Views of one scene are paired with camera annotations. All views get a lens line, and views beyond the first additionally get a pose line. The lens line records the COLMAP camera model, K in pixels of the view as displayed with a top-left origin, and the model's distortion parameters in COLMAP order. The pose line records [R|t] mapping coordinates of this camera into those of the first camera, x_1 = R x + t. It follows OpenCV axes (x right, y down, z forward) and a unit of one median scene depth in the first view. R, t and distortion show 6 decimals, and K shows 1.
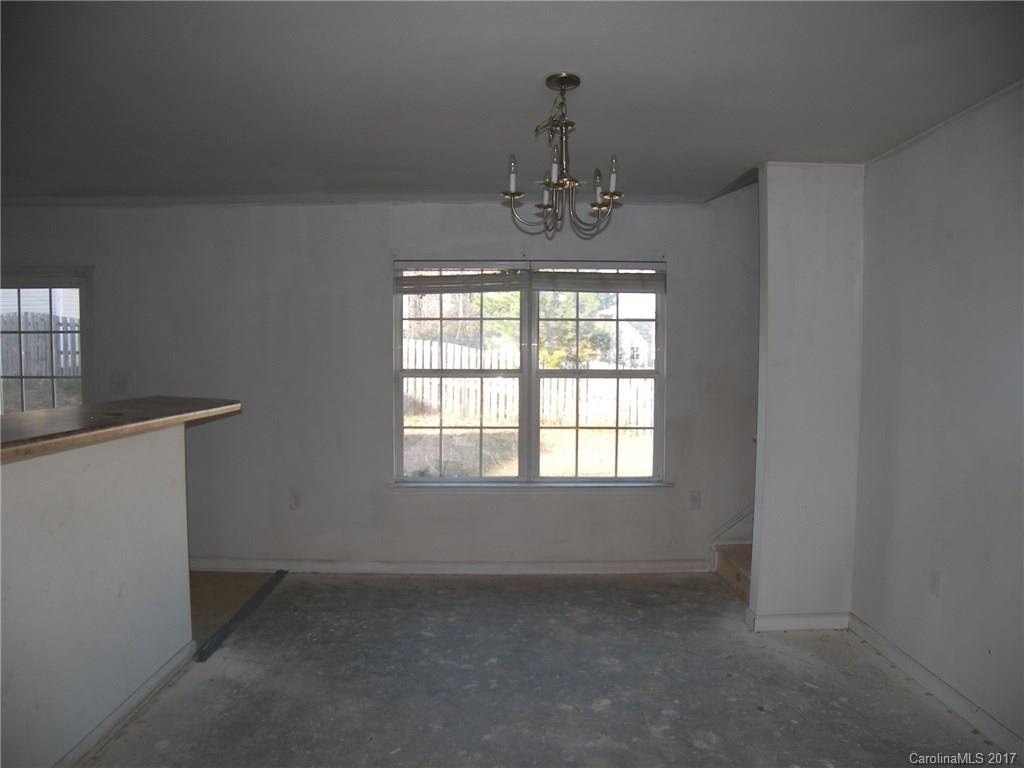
lens RADIAL K [[719.4, 0, 514.0], [0, 719.4, 393.1], [0, 0, 1]] dist [-0.122482, 0.068925]
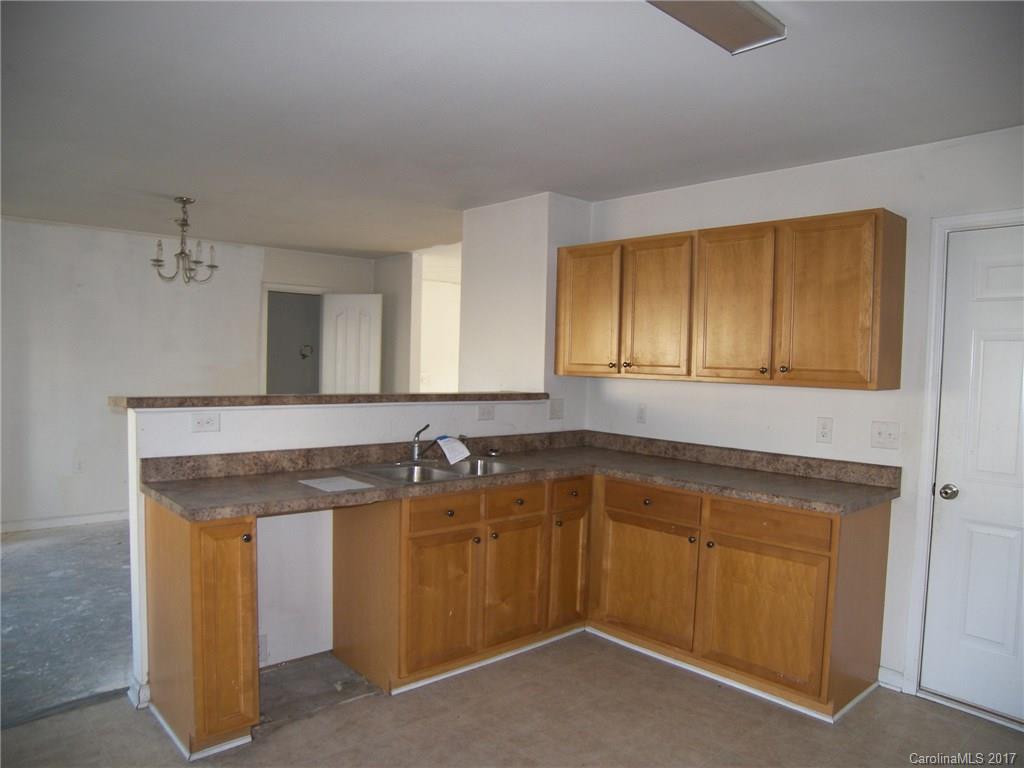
lens RADIAL K [[719.4, 0, 514.0], [0, 719.4, 393.1], [0, 0, 1]] dist [-0.122482, 0.068925]
pose [[-0.670629, -0.062143, 0.739185, -1.417383], [0.006237, 0.995977, 0.089390, -0.084772], [-0.741767, 0.064558, -0.667544, 1.194060]]
